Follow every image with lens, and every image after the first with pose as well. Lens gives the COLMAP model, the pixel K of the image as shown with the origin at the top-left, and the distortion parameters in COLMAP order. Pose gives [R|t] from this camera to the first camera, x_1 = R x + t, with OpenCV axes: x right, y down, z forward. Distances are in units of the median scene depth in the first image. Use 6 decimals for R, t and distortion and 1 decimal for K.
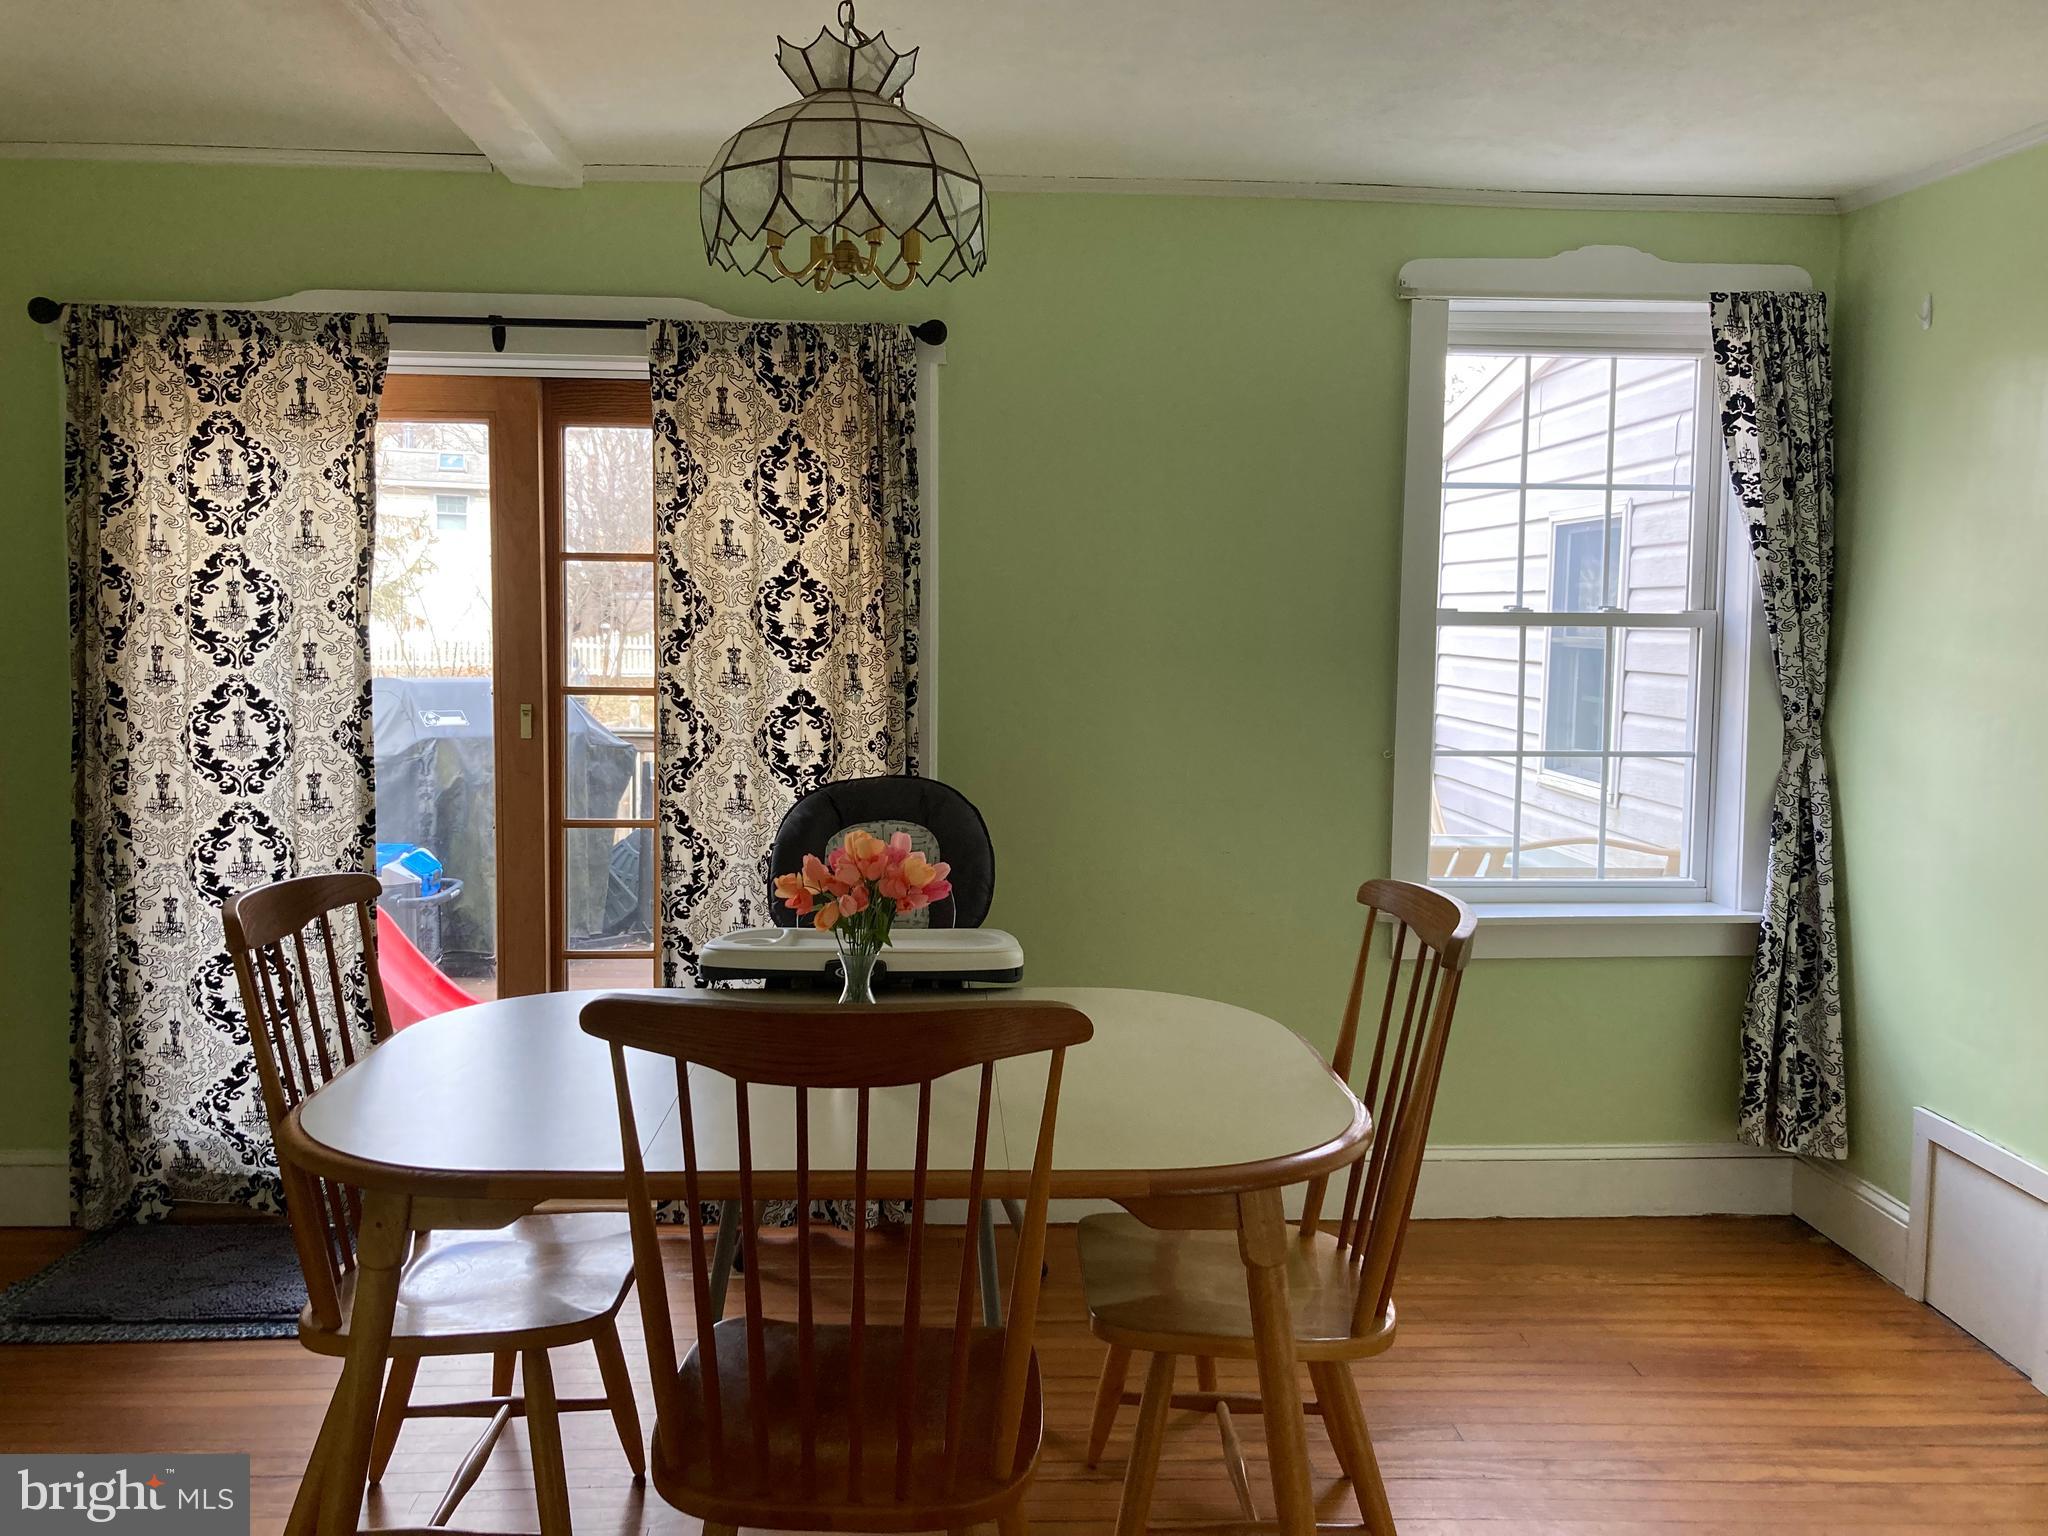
lens RADIAL K [[1641.5, 0, 1020.8], [0, 1641.5, 768.3], [0, 0, 1]] dist [0.023381, -0.039646]
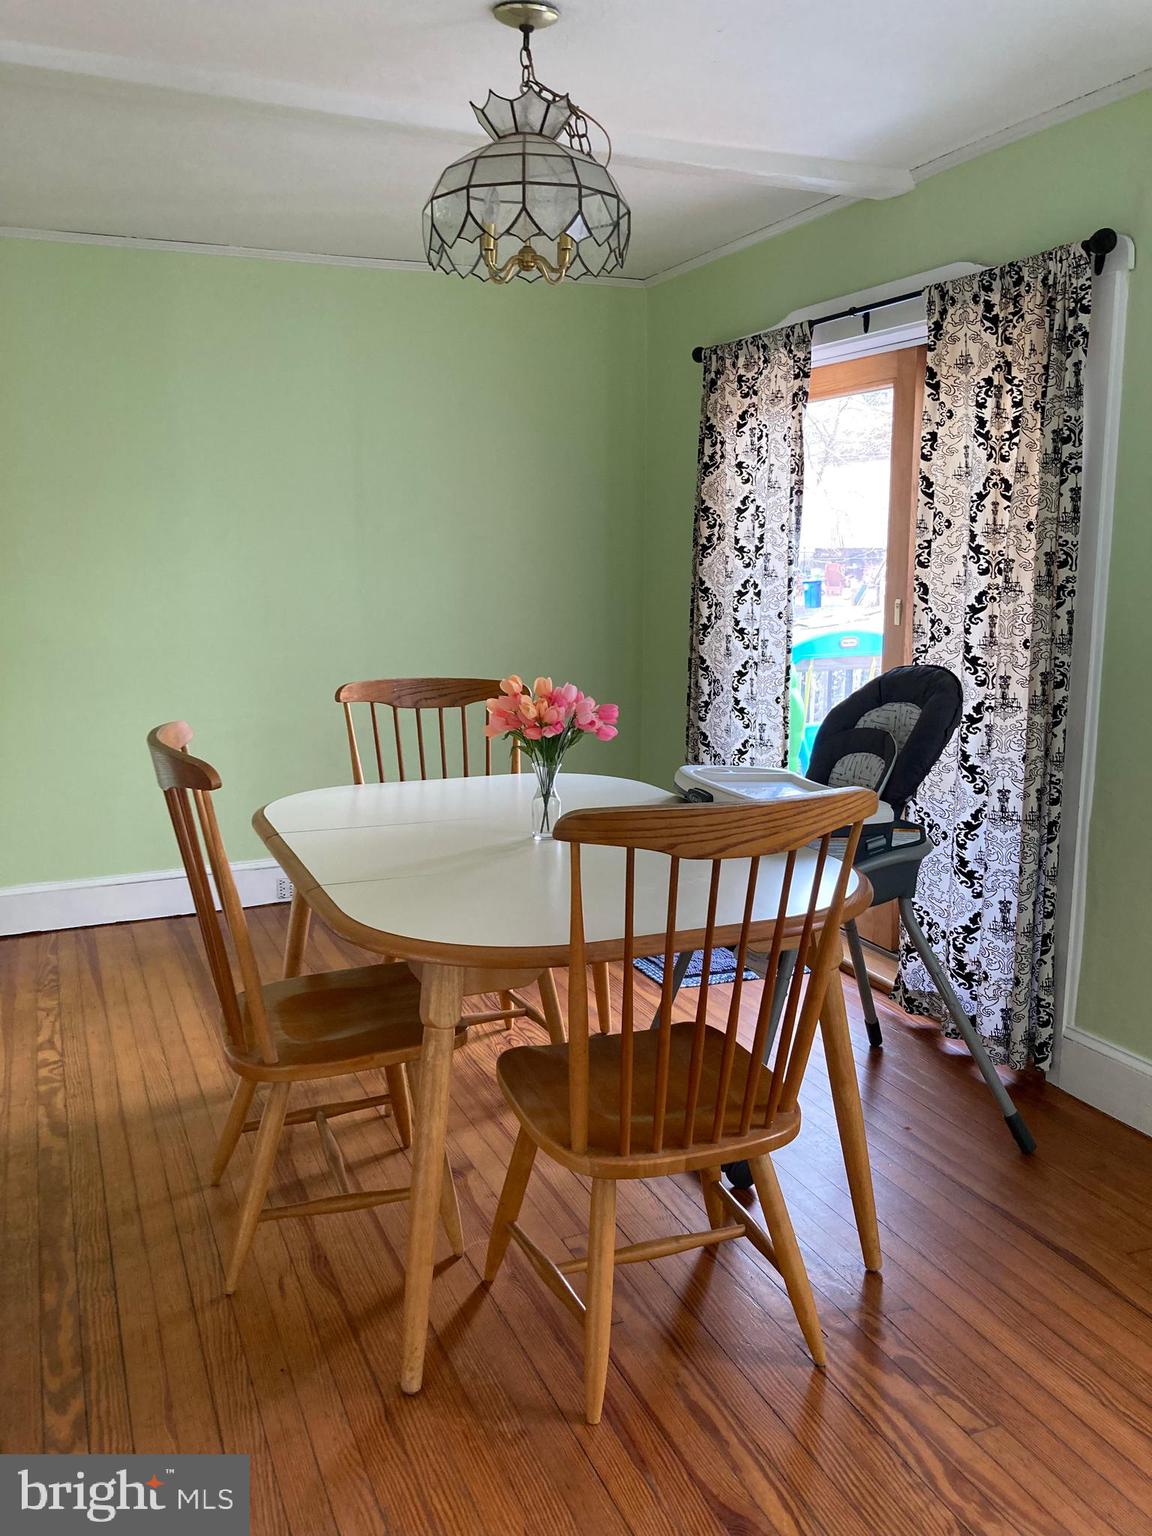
lens RADIAL K [[1281.2, 0, 574.1], [0, 1281.2, 734.8], [0, 0, 1]] dist [0.011660, 0.002141]
pose [[0.355807, 0.123531, -0.926359, 0.598703], [-0.085026, 0.991394, 0.099546, -0.012340], [0.930684, 0.043345, 0.363248, 0.406711]]
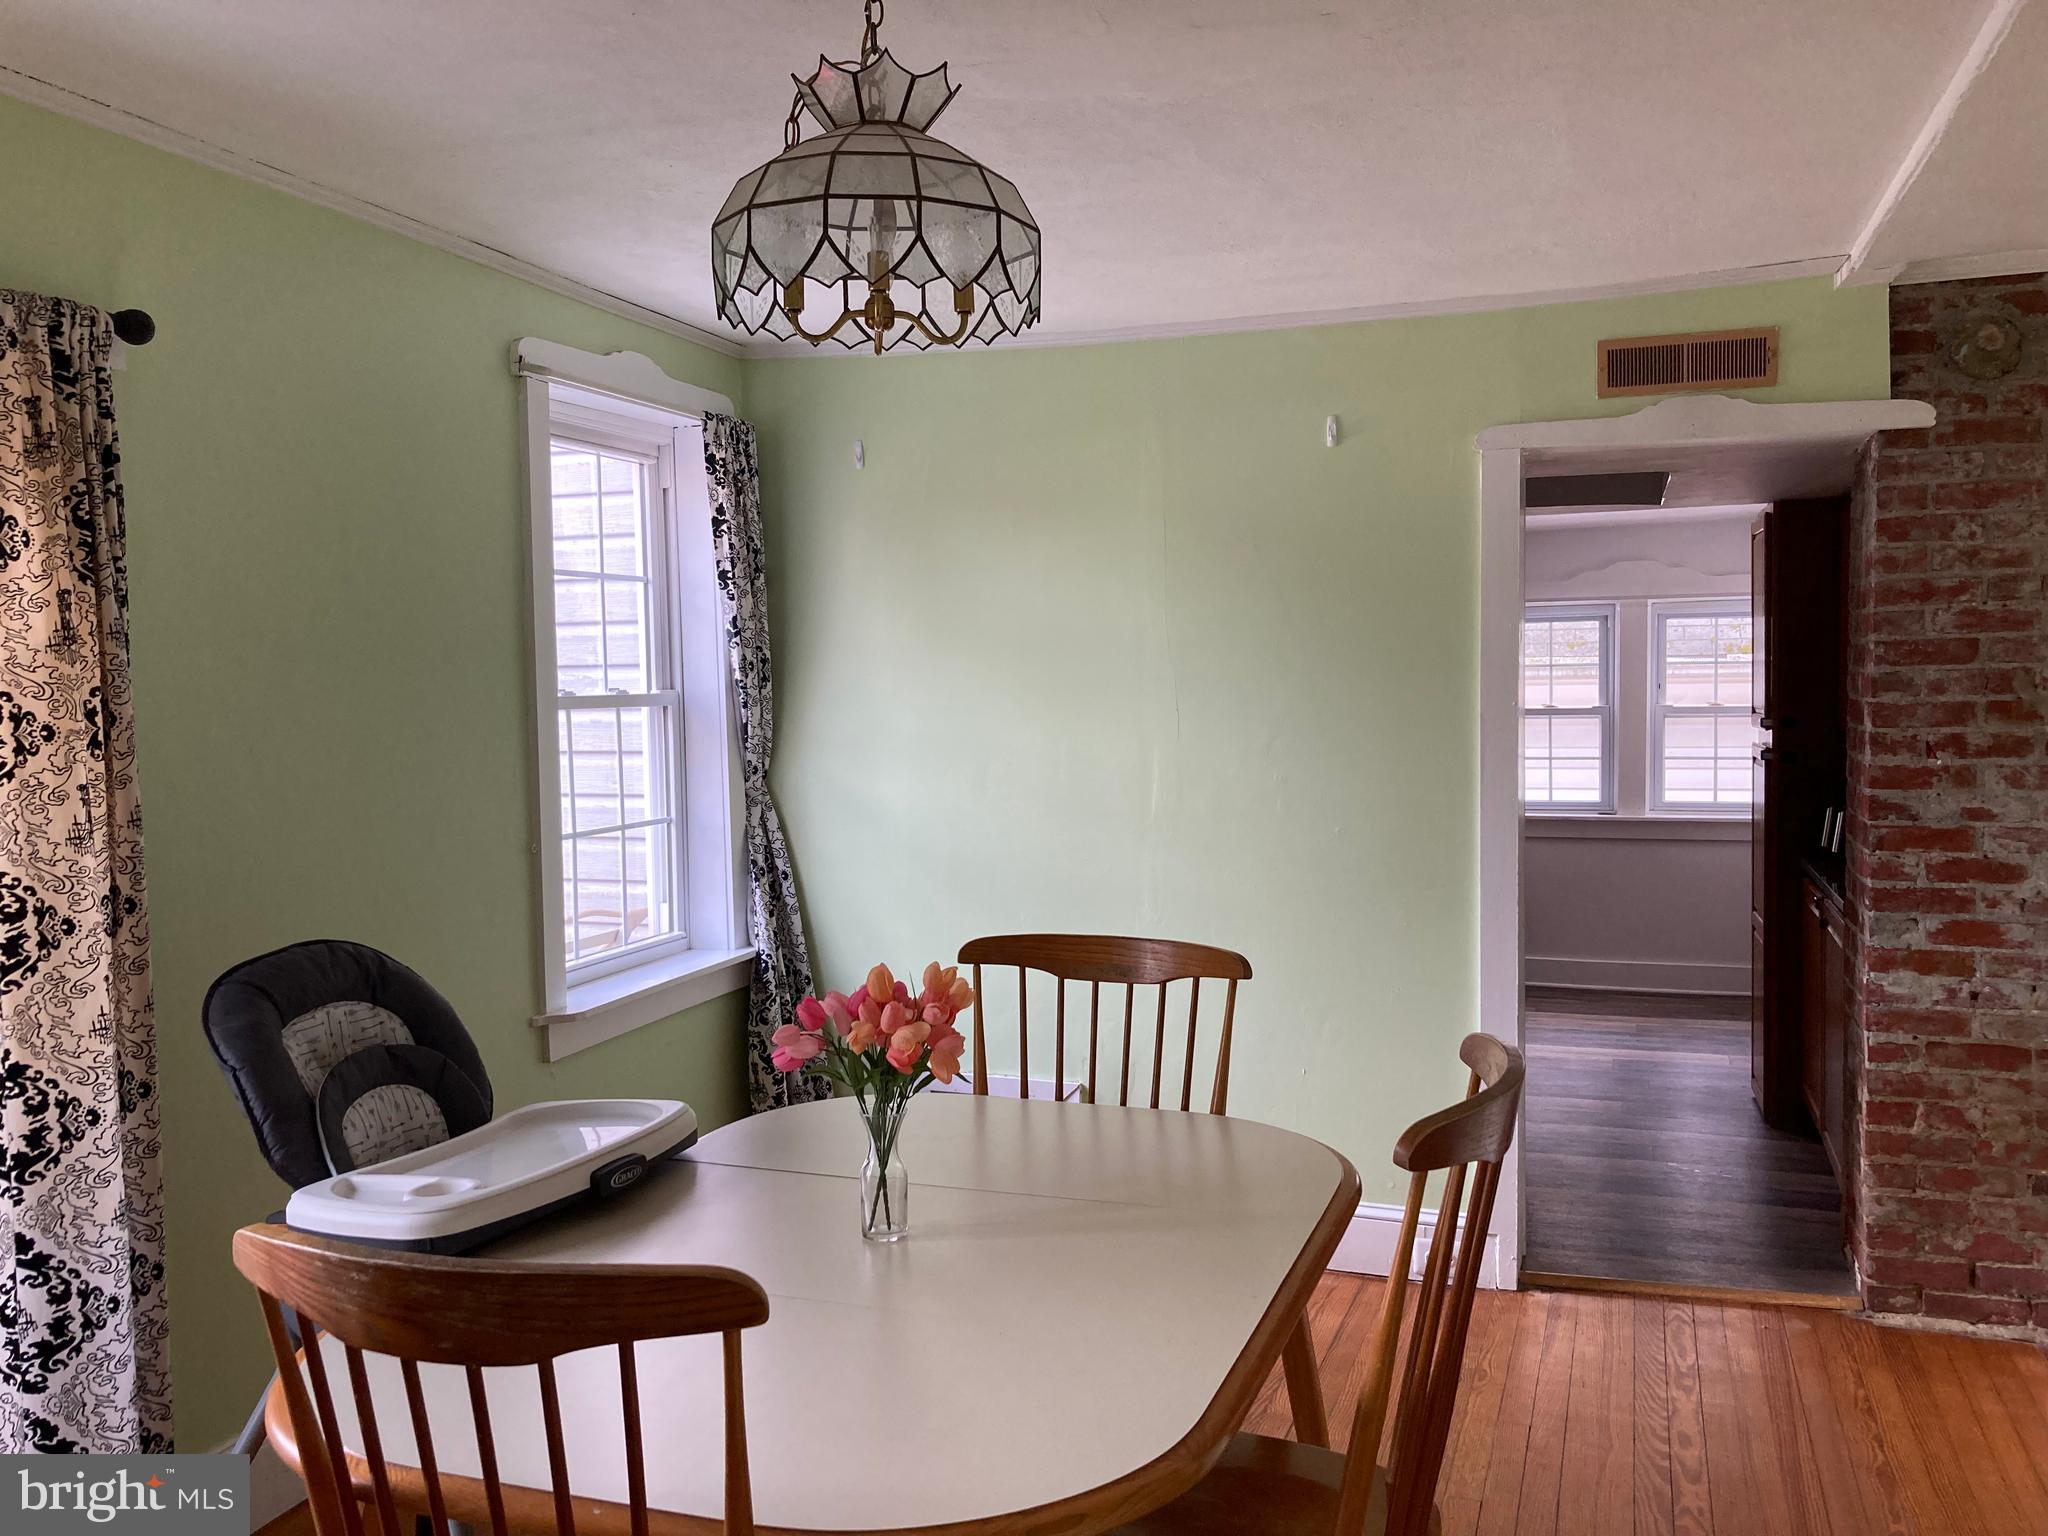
lens RADIAL K [[1695.0, 0, 1024.0], [0, 1695.0, 768.0], [0, 0, 1]] dist [-0.002107, 0.046986]
pose [[0.377583, -0.064432, 0.923732, -0.592468], [0.086427, 0.995674, 0.034122, -0.064747], [-0.921934, 0.066951, 0.381518, 0.367144]]
